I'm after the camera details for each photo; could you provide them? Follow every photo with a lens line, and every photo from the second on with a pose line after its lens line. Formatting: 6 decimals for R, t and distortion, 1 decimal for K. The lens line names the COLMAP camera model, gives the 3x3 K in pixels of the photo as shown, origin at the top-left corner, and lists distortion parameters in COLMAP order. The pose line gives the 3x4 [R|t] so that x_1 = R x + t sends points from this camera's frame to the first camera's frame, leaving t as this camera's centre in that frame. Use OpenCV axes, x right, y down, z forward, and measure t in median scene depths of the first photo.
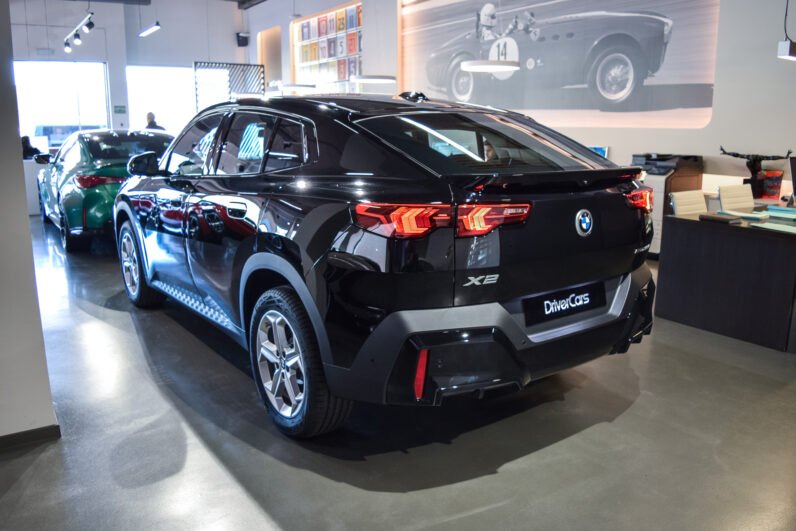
lens RADIAL K [[623.6, 0, 398.0], [0, 623.6, 265.5], [0, 0, 1]] dist [-0.053662, -0.002681]
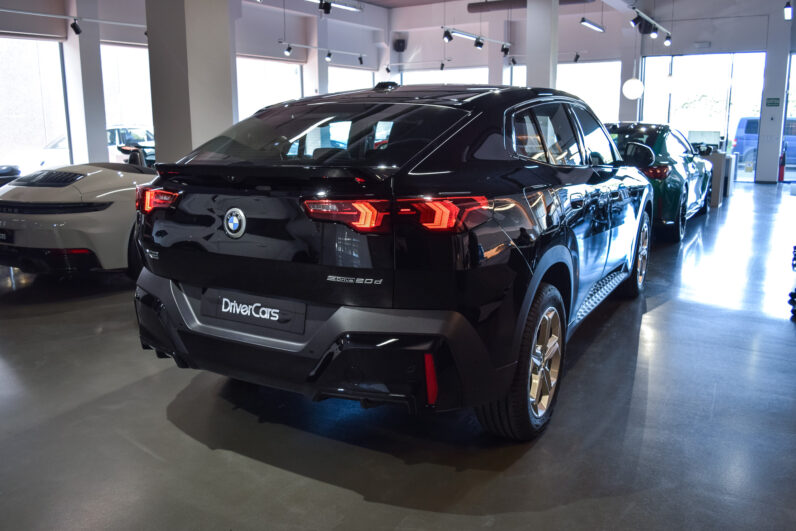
lens RADIAL K [[641.5, 0, 398.0], [0, 641.5, 265.5], [0, 0, 1]] dist [-0.056769, -0.002537]
pose [[0.419837, 0.191307, -0.887208, 1.173404], [-0.188065, 0.974654, 0.121168, -0.157160], [0.887901, 0.115982, 0.445174, 0.754469]]
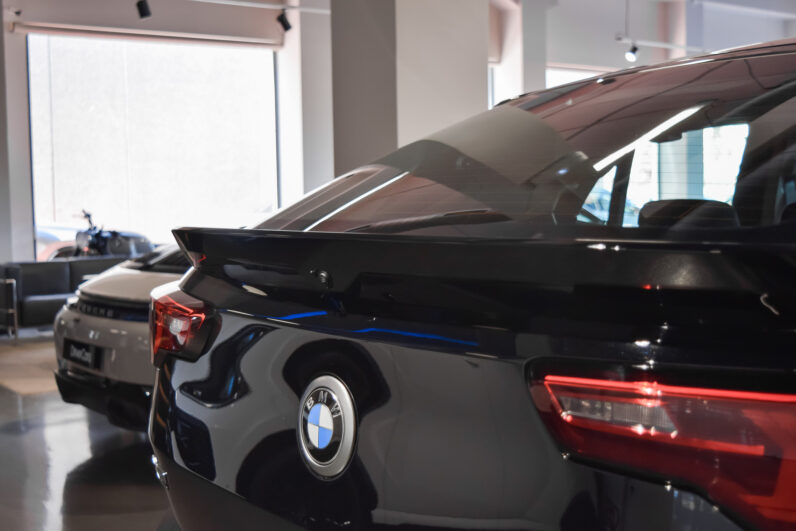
lens RADIAL K [[1012.8, 0, 398.0], [0, 1012.8, 265.5], [0, 0, 1]] dist [-0.014135, -0.020289]
pose [[0.036491, 0.074650, -0.996542, 0.694407], [-0.198211, 0.977935, 0.065998, -0.162872], [0.979480, 0.195117, 0.050483, 0.936251]]
